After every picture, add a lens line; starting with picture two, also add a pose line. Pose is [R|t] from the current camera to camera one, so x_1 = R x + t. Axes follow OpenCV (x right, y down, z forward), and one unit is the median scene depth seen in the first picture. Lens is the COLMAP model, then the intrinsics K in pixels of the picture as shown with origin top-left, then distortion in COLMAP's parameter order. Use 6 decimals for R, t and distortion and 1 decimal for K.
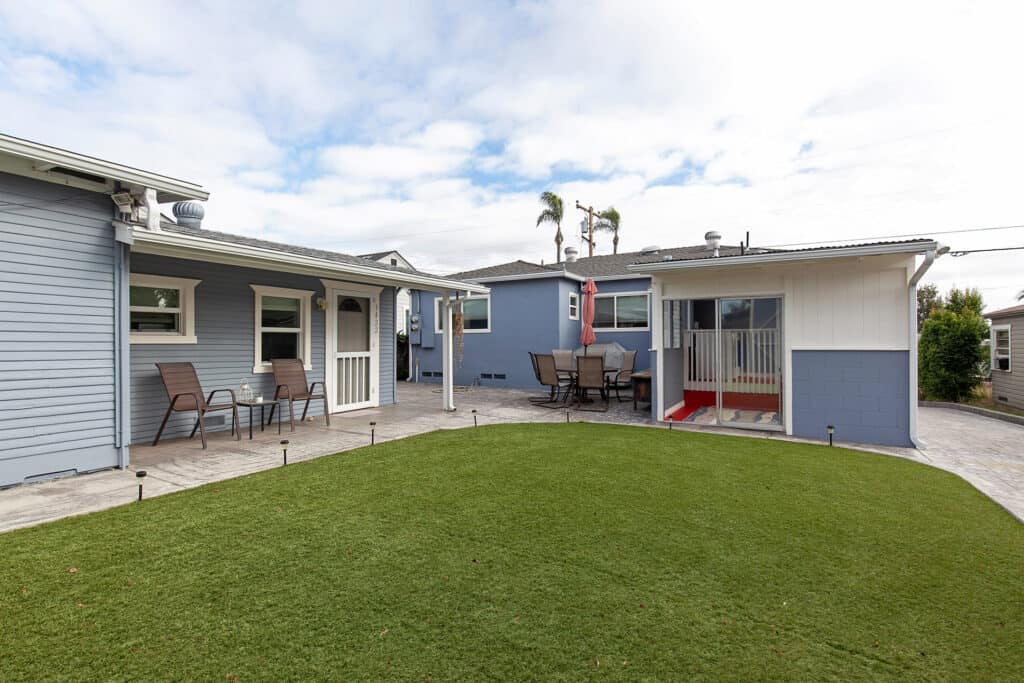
lens RADIAL K [[492.0, 0, 512.0], [0, 492.0, 341.5], [0, 0, 1]] dist [-0.002163, 0.000043]
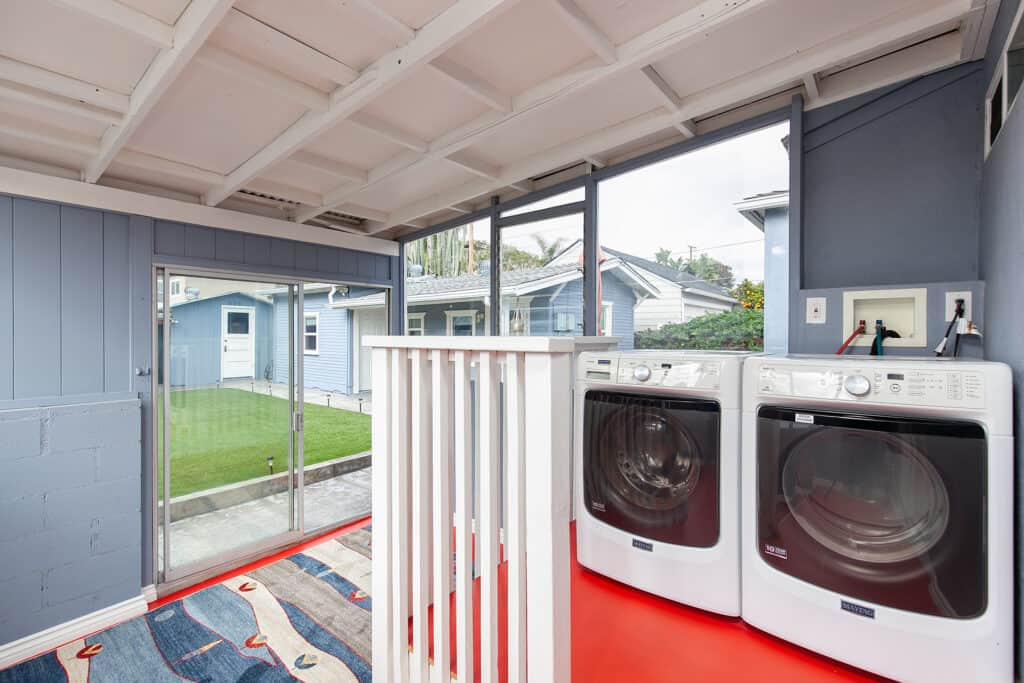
lens RADIAL K [[473.7, 0, 509.9], [0, 473.7, 337.3], [0, 0, 1]] dist [0.024824, -0.000120]
pose [[-0.164322, 0.003748, -0.986400, 0.866823], [0.002063, 0.999992, 0.003456, -0.029121], [0.986405, -0.001467, -0.164328, 1.290639]]
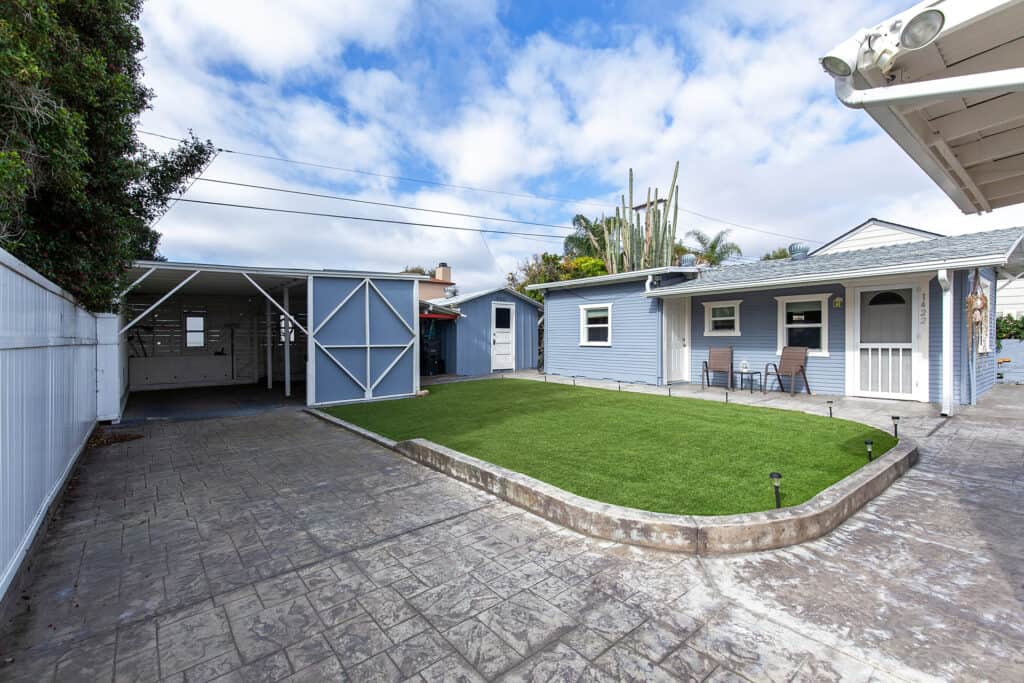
lens RADIAL K [[459.7, 0, 512.0], [0, 459.7, 341.5], [0, 0, 1]] dist [-0.001062, -0.000059]
pose [[-0.373201, 0.007283, -0.927722, 0.955201], [0.007110, 0.999962, 0.004990, 0.007897], [0.927723, -0.004734, -0.373239, 0.681236]]
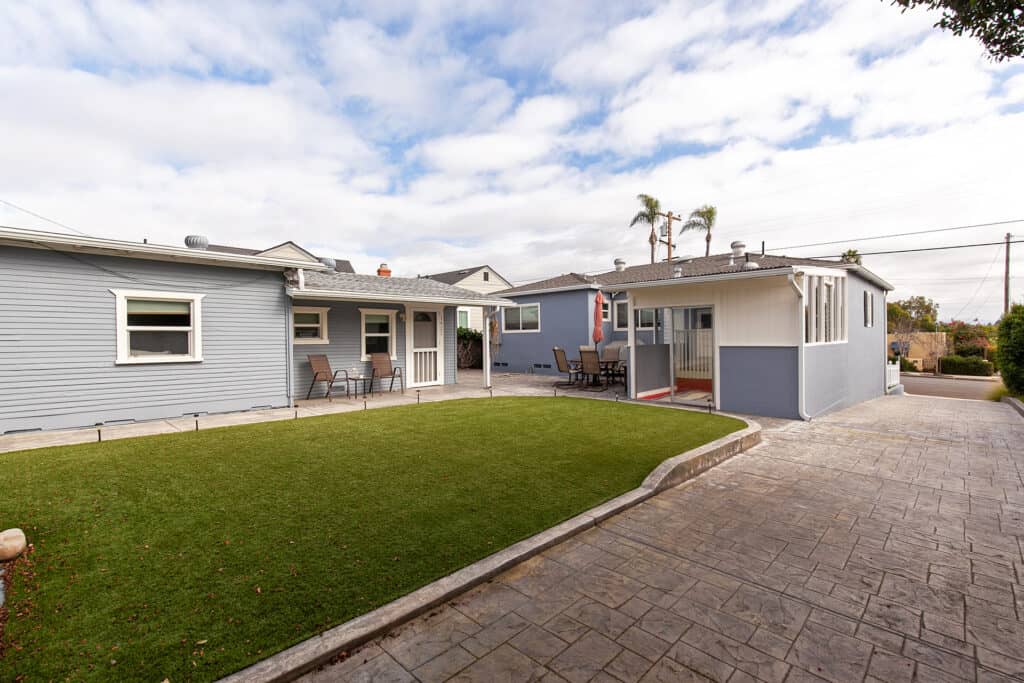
lens RADIAL K [[473.7, 0, 509.9], [0, 473.7, 337.3], [0, 0, 1]] dist [0.024824, -0.000120]
pose [[0.966637, -0.007908, -0.256026, 0.330766], [0.008584, 0.999962, 0.001525, -0.013310], [0.256005, -0.003671, 0.966669, -0.374987]]
